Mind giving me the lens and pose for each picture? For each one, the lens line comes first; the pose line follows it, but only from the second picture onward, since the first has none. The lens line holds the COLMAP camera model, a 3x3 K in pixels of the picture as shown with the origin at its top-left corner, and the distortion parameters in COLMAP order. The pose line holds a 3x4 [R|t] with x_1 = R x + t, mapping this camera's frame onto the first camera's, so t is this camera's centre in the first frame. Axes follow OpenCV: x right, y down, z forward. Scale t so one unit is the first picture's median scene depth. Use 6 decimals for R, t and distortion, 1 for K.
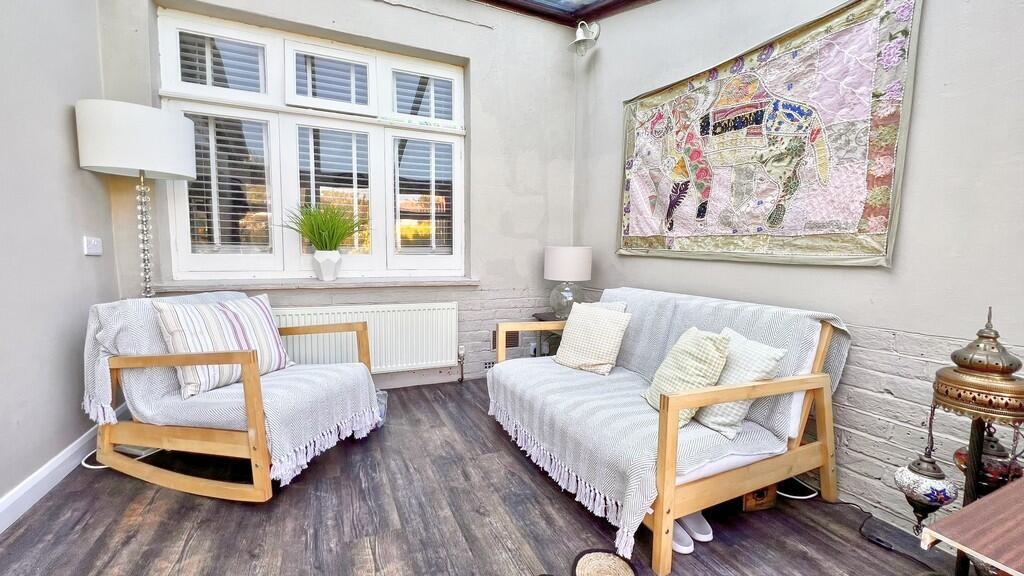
lens RADIAL K [[413.6, 0, 509.4], [0, 413.6, 288.2], [0, 0, 1]] dist [0.001446, -0.000097]
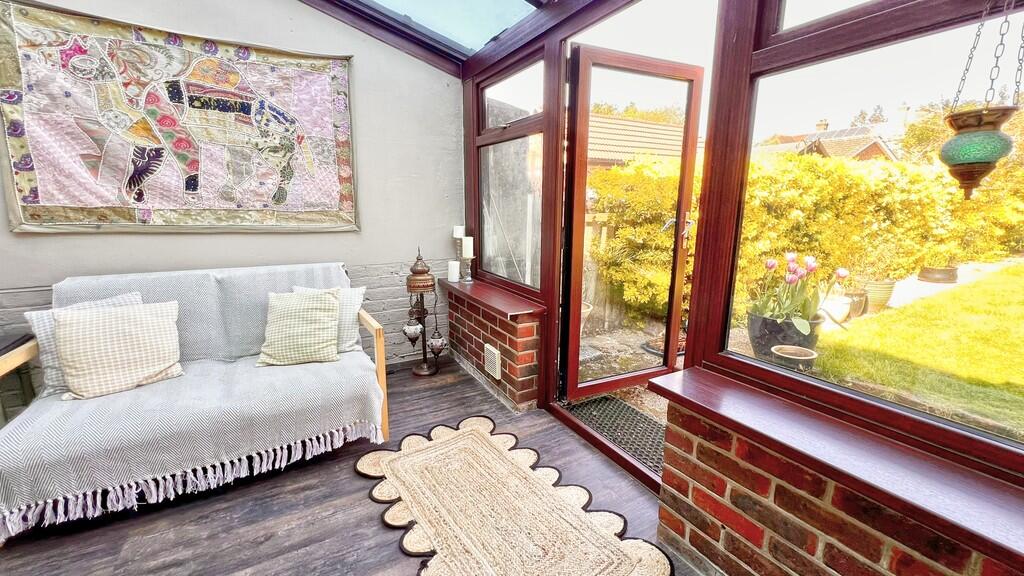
lens RADIAL K [[413.6, 0, 510.3], [0, 413.6, 288.7], [0, 0, 1]] dist [0.001446, -0.000097]
pose [[-0.103412, -0.213441, 0.971468, -0.646825], [0.079421, 0.971813, 0.221971, -0.105308], [-0.991463, 0.100109, -0.083545, 0.364072]]
